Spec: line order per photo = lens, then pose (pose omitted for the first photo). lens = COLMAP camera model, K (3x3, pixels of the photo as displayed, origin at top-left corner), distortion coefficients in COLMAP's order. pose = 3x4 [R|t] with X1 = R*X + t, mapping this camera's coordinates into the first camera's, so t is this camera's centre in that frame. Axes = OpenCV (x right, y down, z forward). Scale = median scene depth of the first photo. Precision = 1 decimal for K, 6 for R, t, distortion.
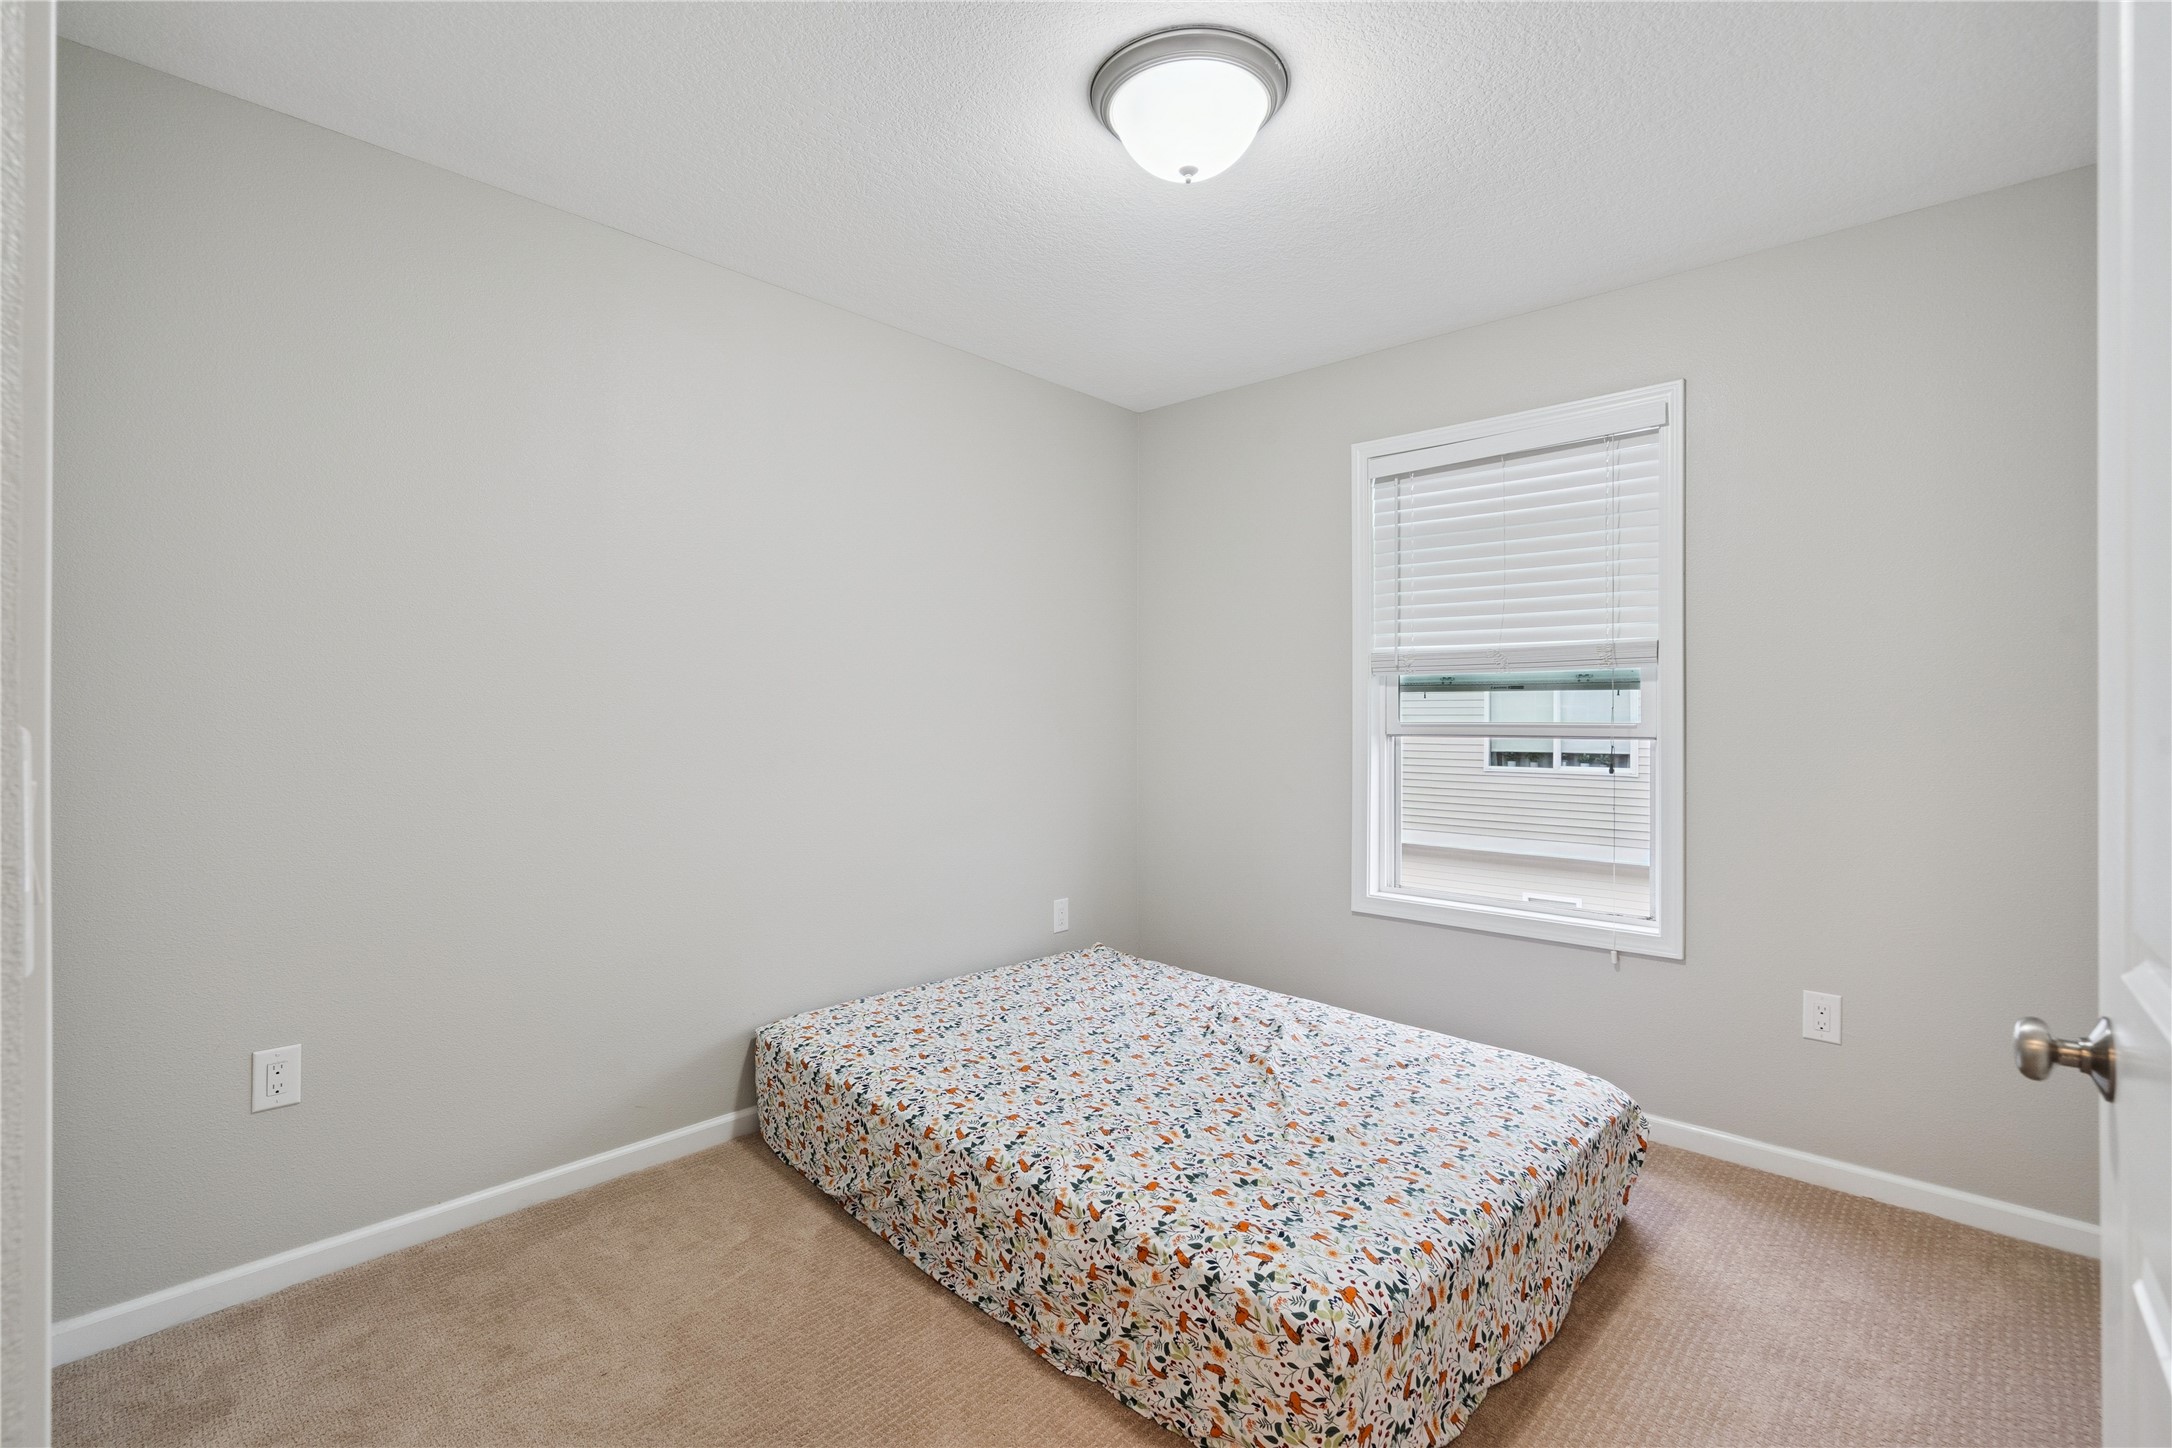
lens RADIAL K [[991.2, 0, 1085.9], [0, 991.2, 718.4], [0, 0, 1]] dist [-0.003600, 0.000669]
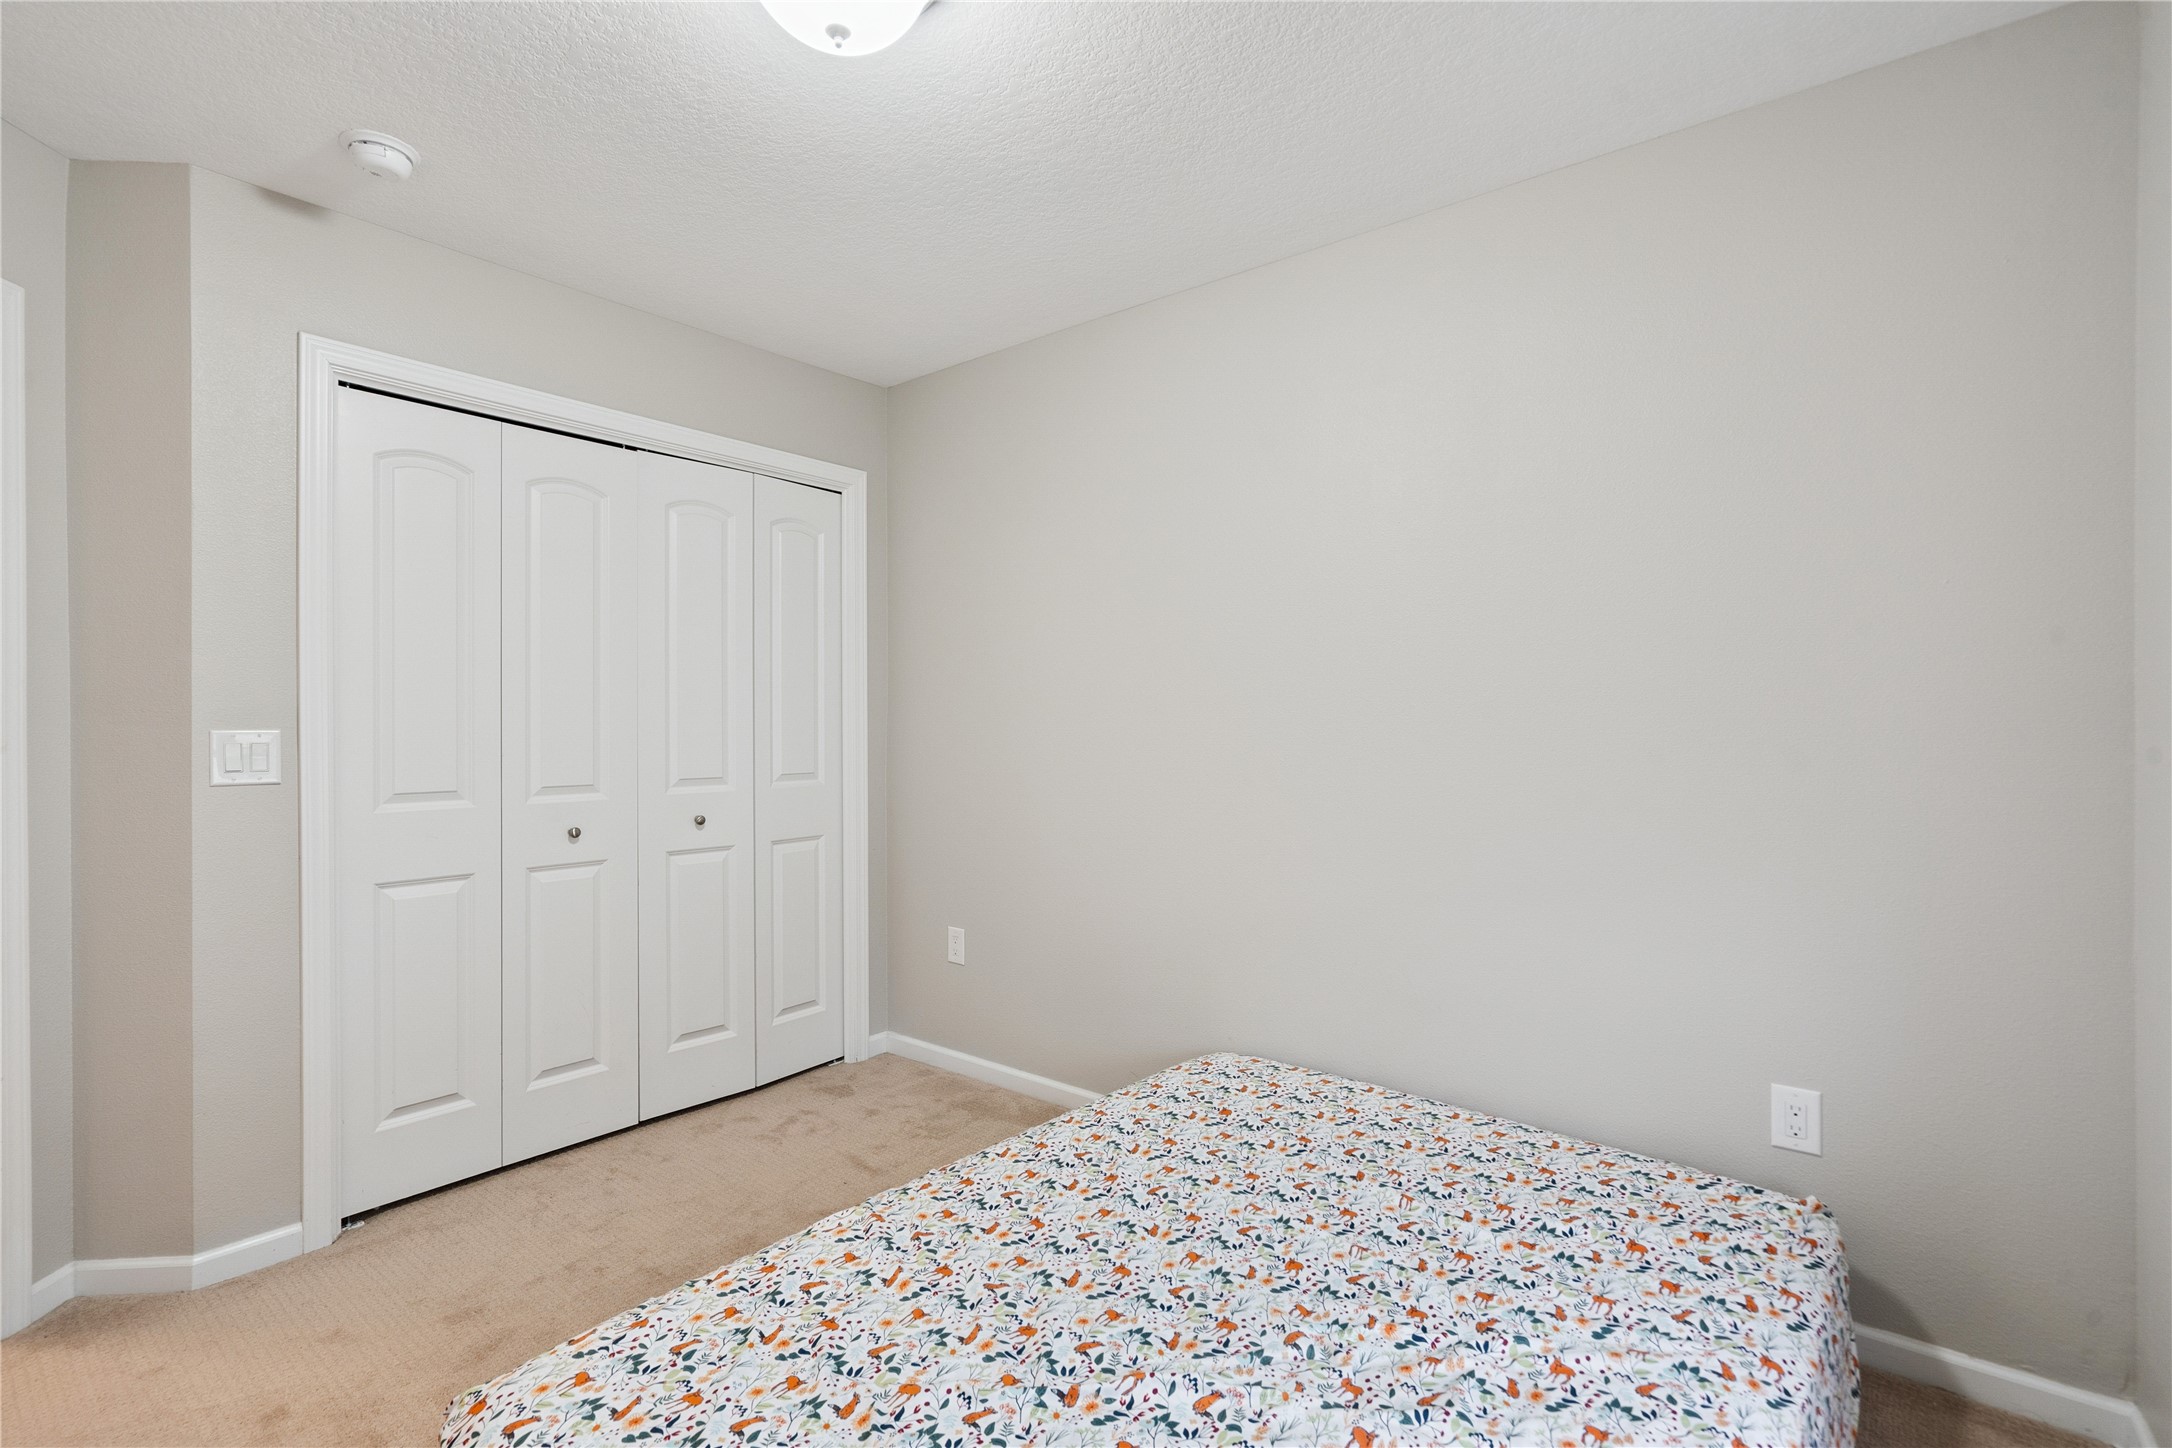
lens RADIAL K [[991.2, 0, 1083.0], [0, 991.2, 732.0], [0, 0, 1]] dist [-0.003600, 0.000669]
pose [[0.061550, 0.007816, -0.998073, 0.636269], [-0.001242, 0.999969, 0.007755, -0.010495], [0.998103, 0.000762, 0.061558, 0.806386]]
